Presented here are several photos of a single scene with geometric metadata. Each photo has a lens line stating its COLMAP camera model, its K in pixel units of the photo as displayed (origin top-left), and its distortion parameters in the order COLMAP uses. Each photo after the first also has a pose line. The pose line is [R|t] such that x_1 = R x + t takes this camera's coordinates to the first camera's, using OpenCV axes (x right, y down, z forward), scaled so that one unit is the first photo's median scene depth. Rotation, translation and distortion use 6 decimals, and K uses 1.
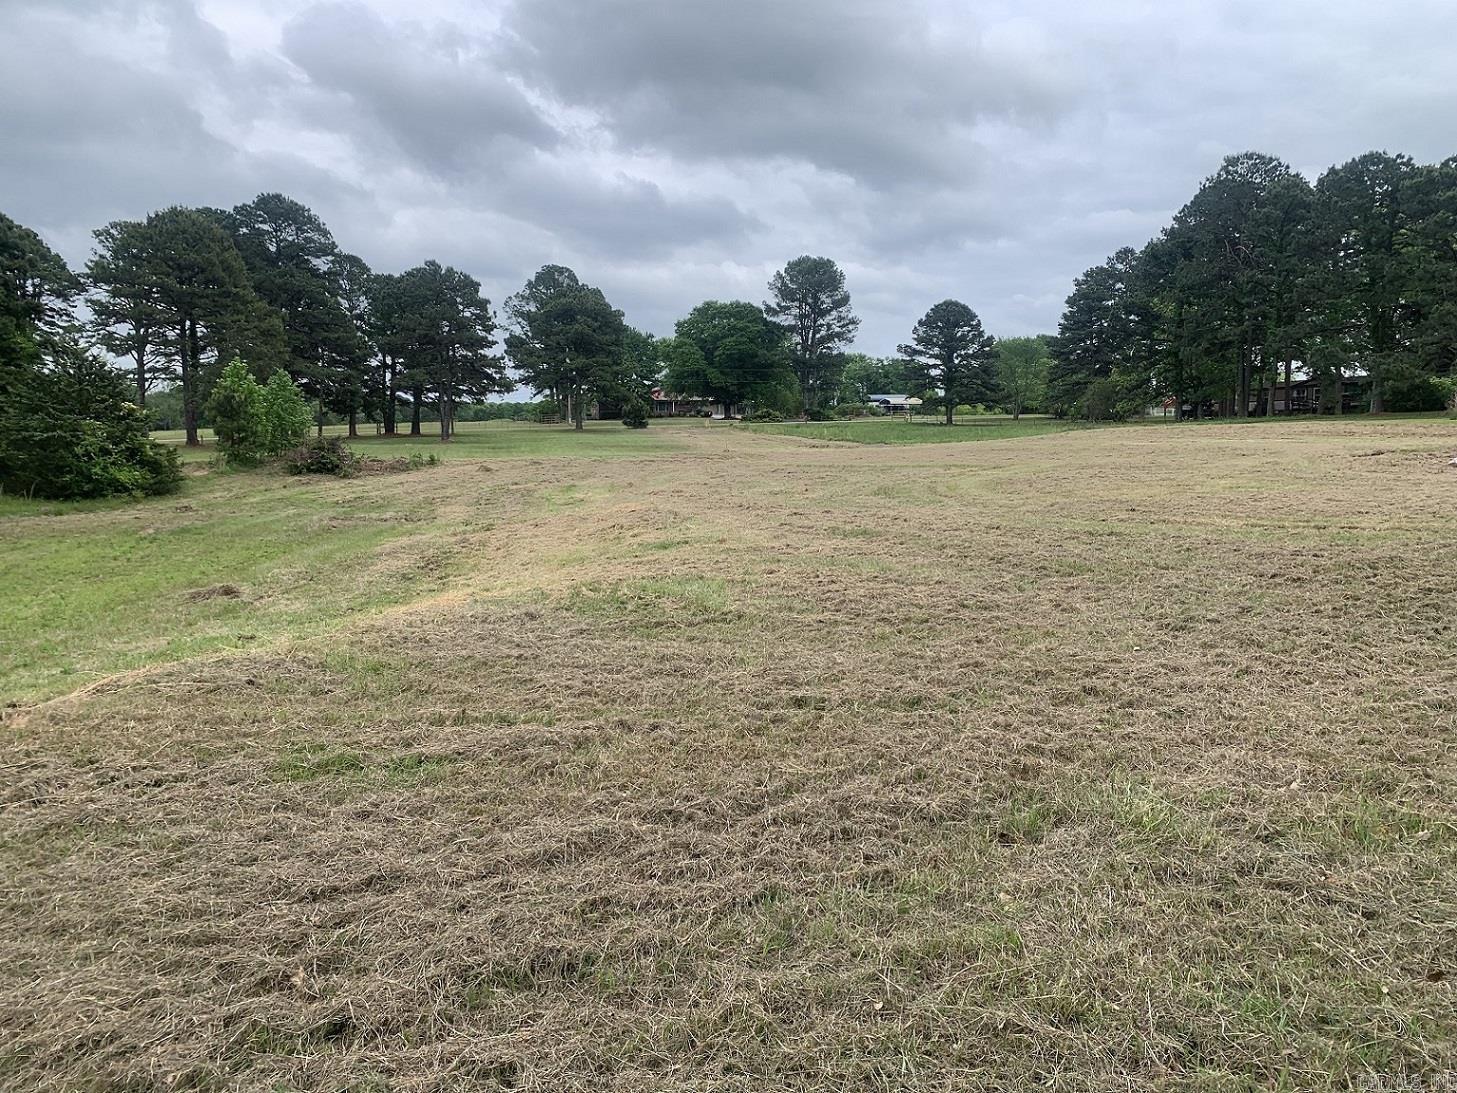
lens RADIAL K [[1120.8, 0, 717.8], [0, 1120.8, 540.0], [0, 0, 1]] dist [0.052710, -0.072638]
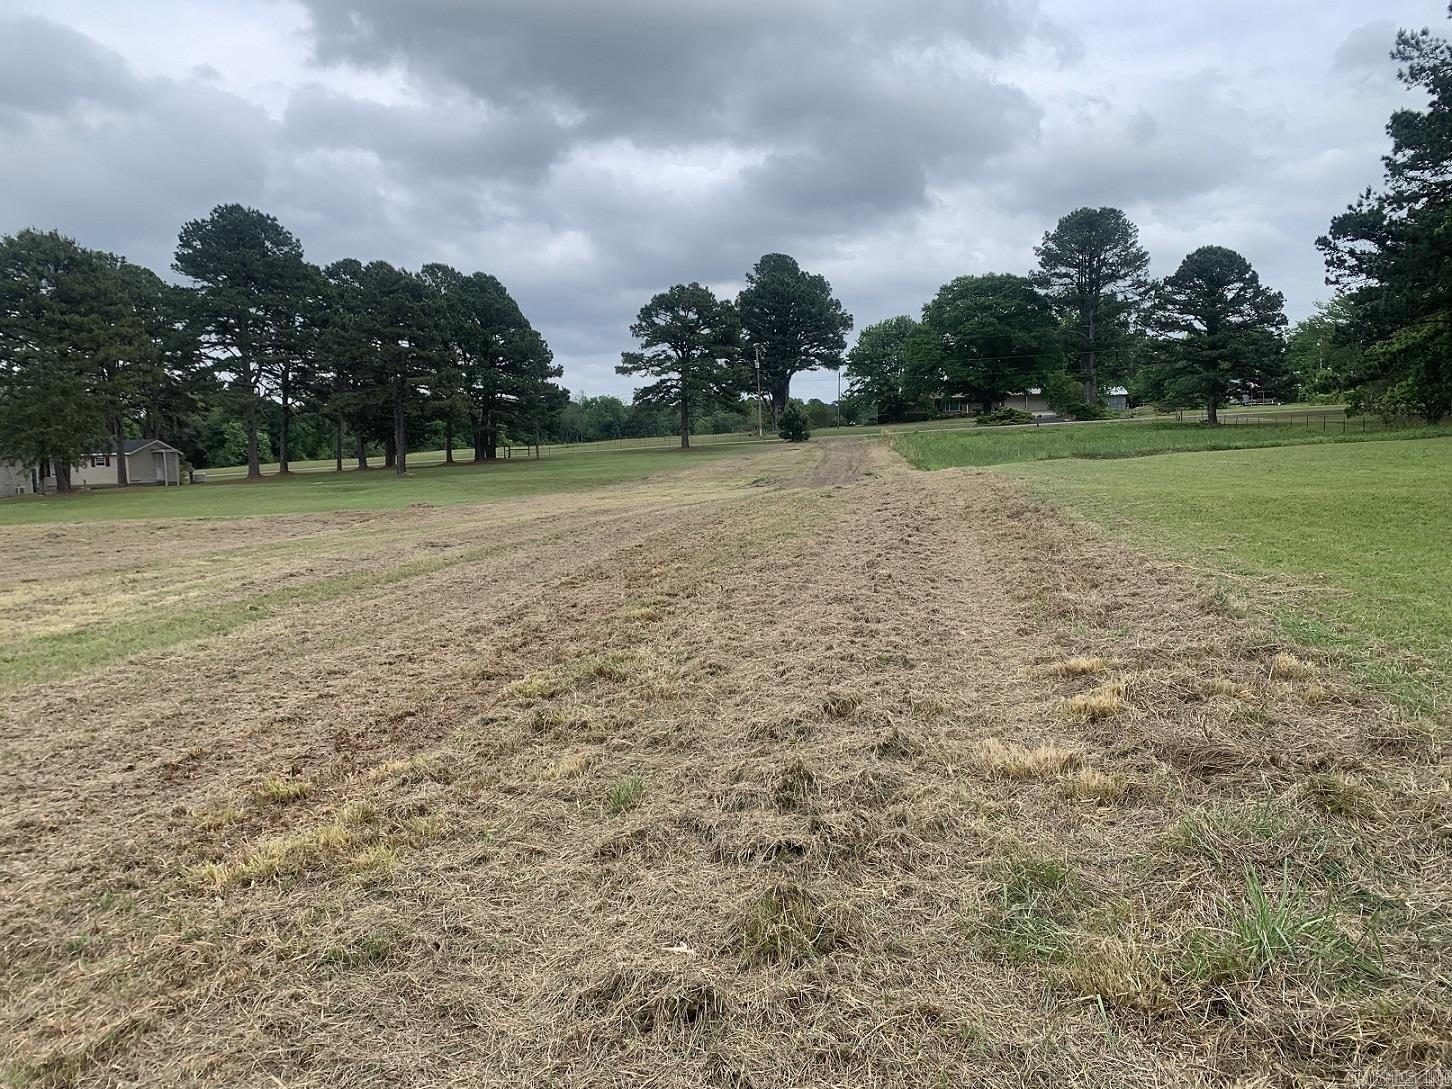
lens RADIAL K [[1116.9, 0, 700.2], [0, 1116.9, 538.4], [0, 0, 1]] dist [0.052710, -0.072638]
pose [[0.901770, 0.011708, -0.432057, 0.179961], [-0.010087, 0.999931, 0.006042, -0.026885], [0.432098, -0.001090, 0.901826, 0.188768]]
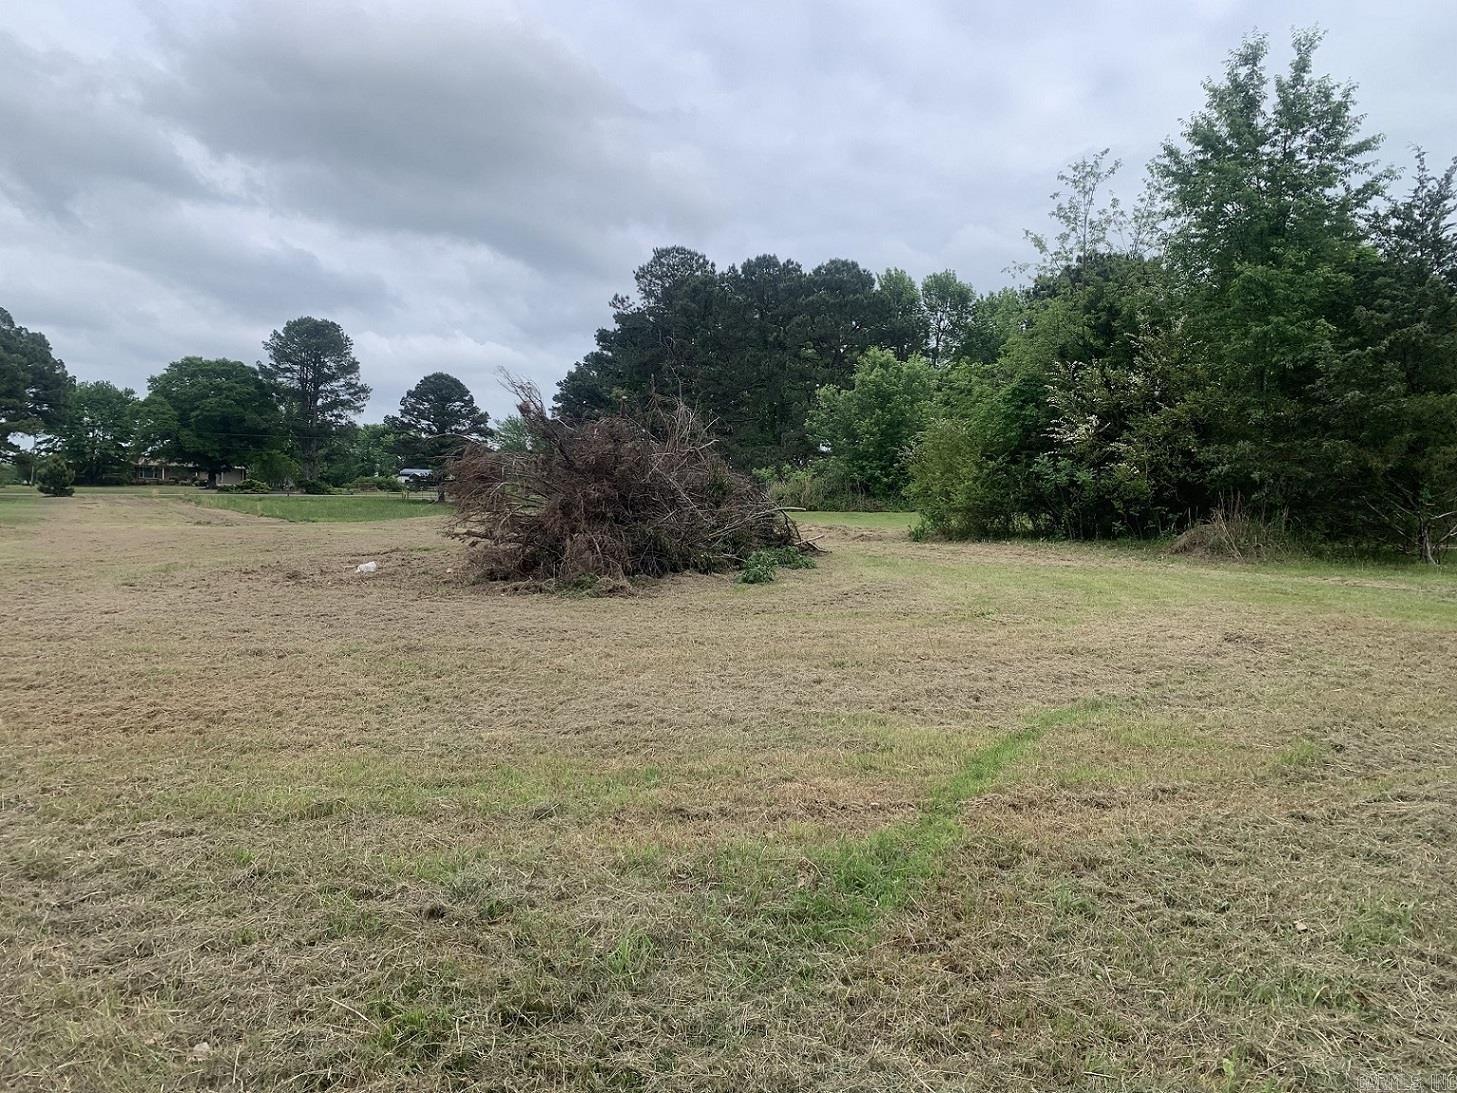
lens RADIAL K [[1120.8, 0, 745.3], [0, 1120.8, 516.6], [0, 0, 1]] dist [0.052710, -0.072638]
pose [[0.936269, 0.022322, 0.350574, 0.094365], [0.009092, 0.996105, -0.087706, -0.004726], [-0.351167, 0.085304, 0.932419, 0.025222]]
